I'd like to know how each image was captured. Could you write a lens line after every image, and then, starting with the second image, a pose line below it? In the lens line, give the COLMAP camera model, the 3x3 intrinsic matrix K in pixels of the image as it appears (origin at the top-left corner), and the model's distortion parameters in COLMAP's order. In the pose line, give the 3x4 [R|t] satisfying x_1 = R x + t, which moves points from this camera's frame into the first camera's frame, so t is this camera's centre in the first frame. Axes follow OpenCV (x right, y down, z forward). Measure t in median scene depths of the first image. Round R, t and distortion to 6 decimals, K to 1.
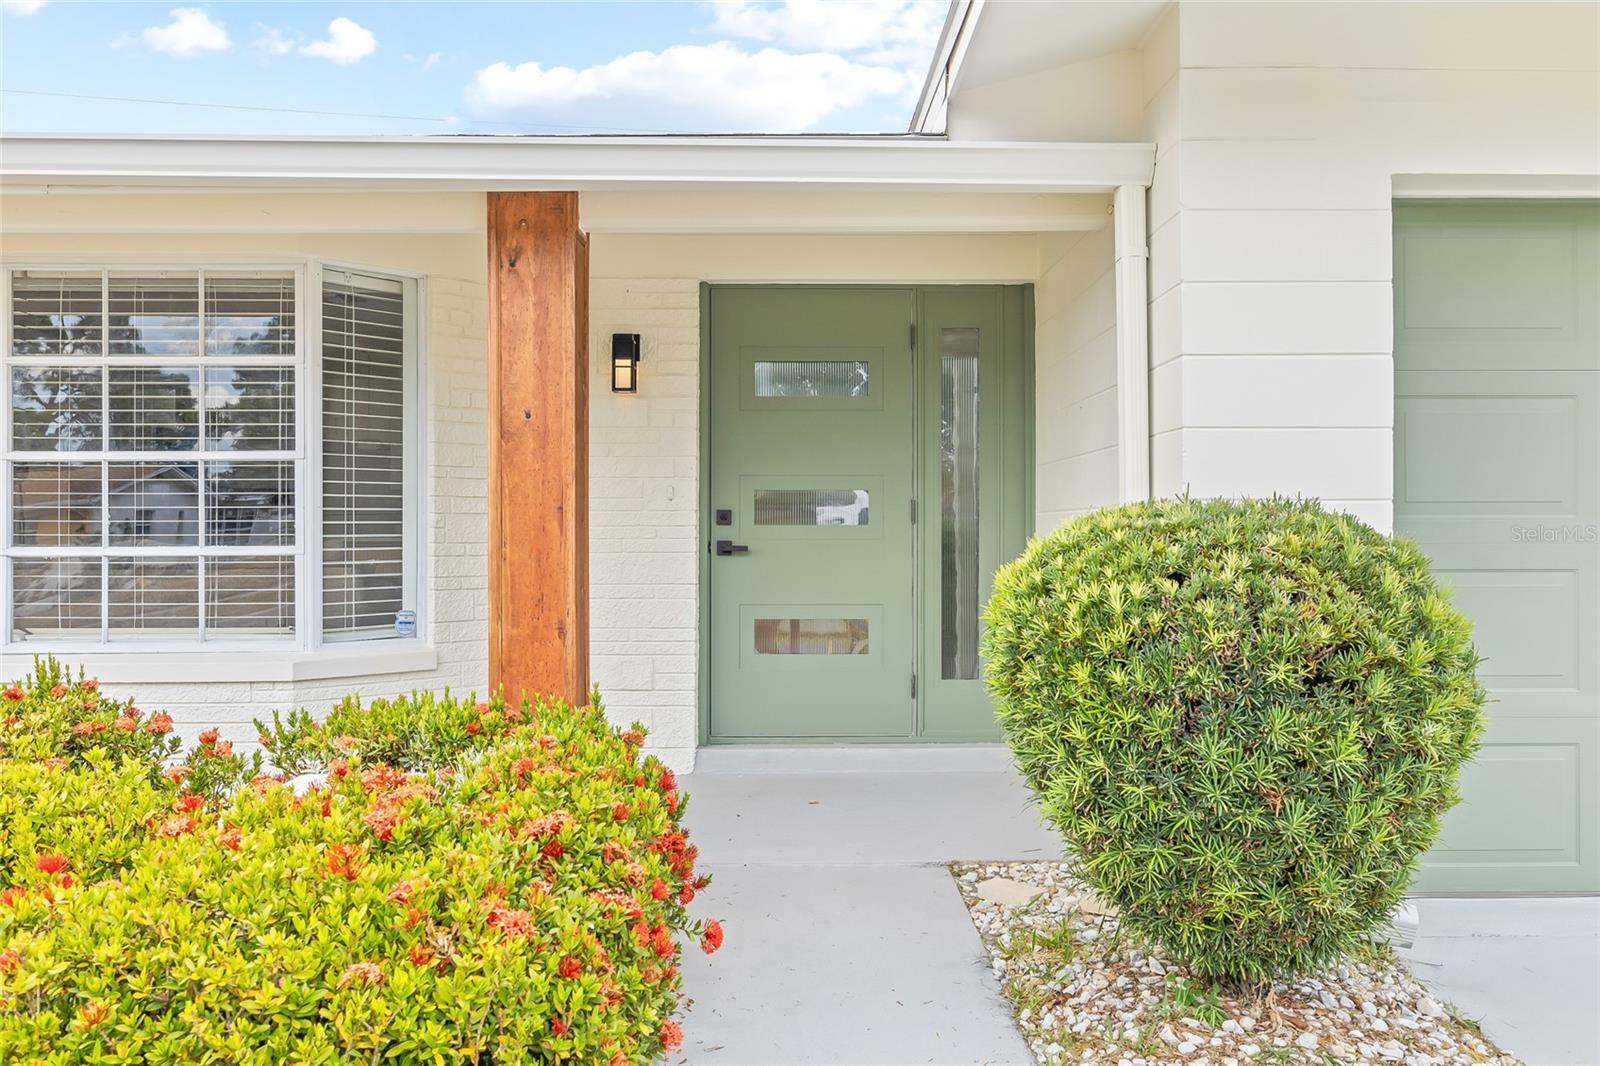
lens RADIAL K [[1281.3, 0, 800.0], [0, 1281.3, 533.0], [0, 0, 1]] dist [-0.007389, -0.003869]
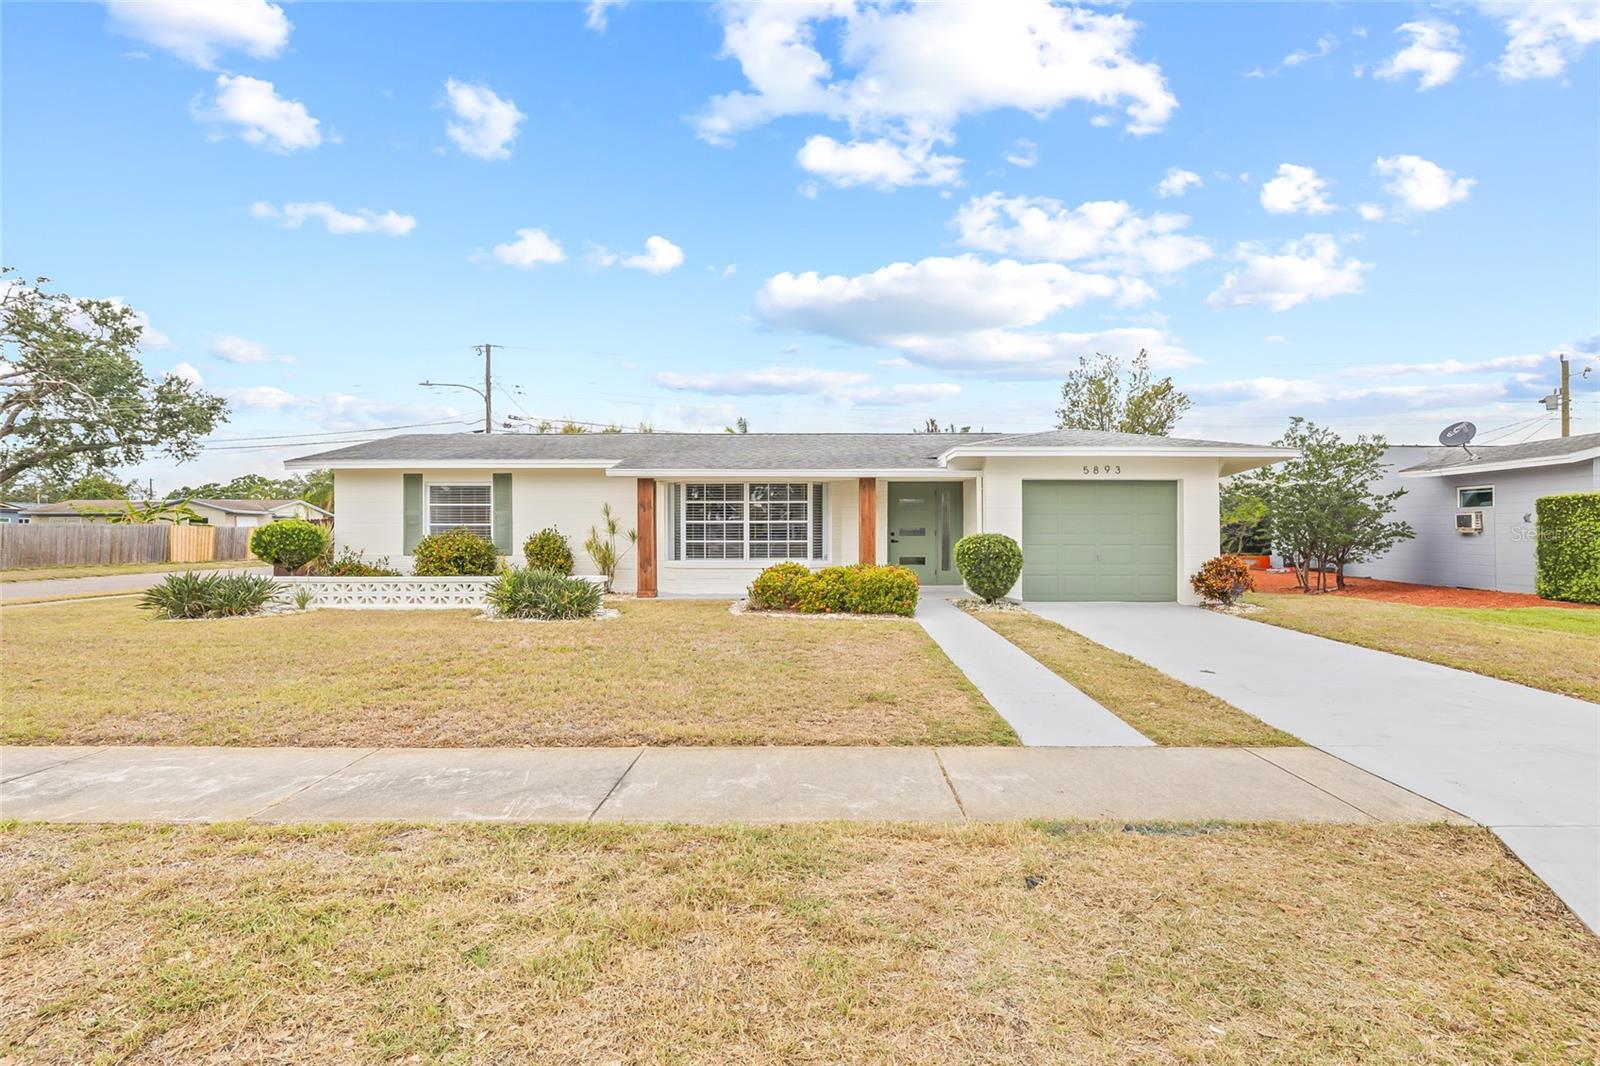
lens RADIAL K [[776.6, 0, 800.0], [0, 776.6, 533.0], [0, 0, 1]] dist [0.000458, 0.000684]
pose [[0.999300, 0.000035, -0.037397, -0.408238], [-0.000172, 0.999993, -0.003657, -0.008856], [0.037397, 0.003661, 0.999294, -2.491220]]
